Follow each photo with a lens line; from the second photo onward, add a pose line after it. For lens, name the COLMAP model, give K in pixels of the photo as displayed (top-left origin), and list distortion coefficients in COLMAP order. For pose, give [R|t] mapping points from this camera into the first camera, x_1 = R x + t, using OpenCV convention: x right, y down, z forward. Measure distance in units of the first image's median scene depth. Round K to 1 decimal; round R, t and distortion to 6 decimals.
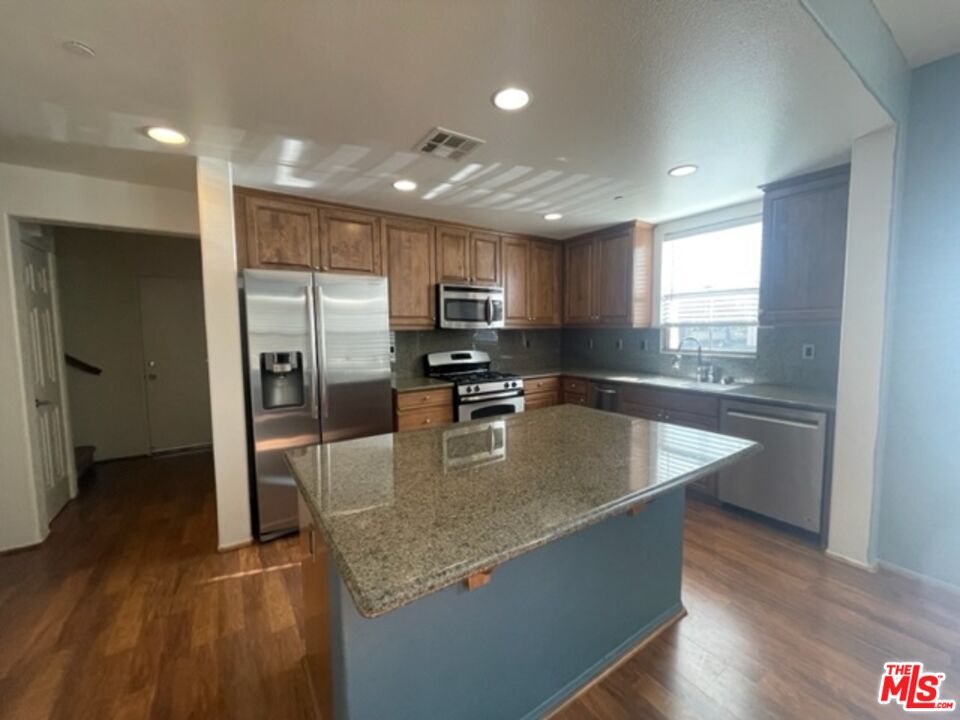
lens RADIAL K [[388.8, 0, 480.0], [0, 388.8, 360.0], [0, 0, 1]] dist [-0.001819, -0.000078]
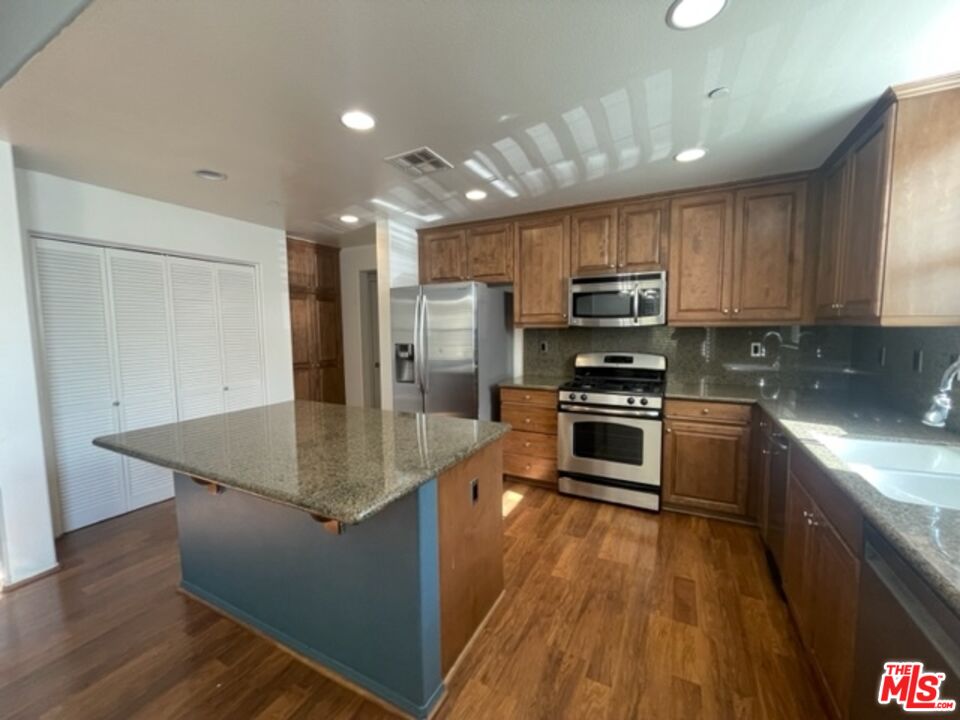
lens RADIAL K [[388.8, 0, 480.0], [0, 388.8, 360.0], [0, 0, 1]] dist [-0.001819, -0.000078]
pose [[0.476519, 0.079057, -0.875603, 0.620400], [-0.066003, 0.996355, 0.054039, -0.038850], [0.876683, 0.032042, 0.480000, 0.392429]]
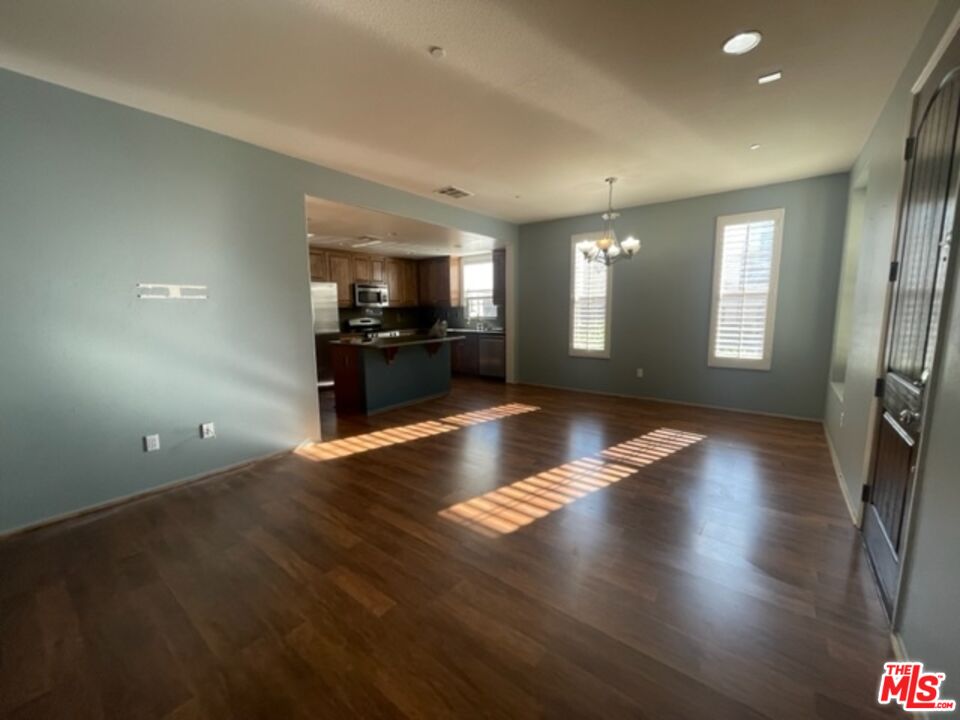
lens RADIAL K [[388.8, 0, 480.0], [0, 388.8, 360.0], [0, 0, 1]] dist [-0.001819, -0.000078]
pose [[0.945442, -0.041125, 0.323185, -0.161995], [0.025210, 0.998261, 0.053279, 0.105797], [-0.324814, -0.042225, 0.944835, -1.128458]]
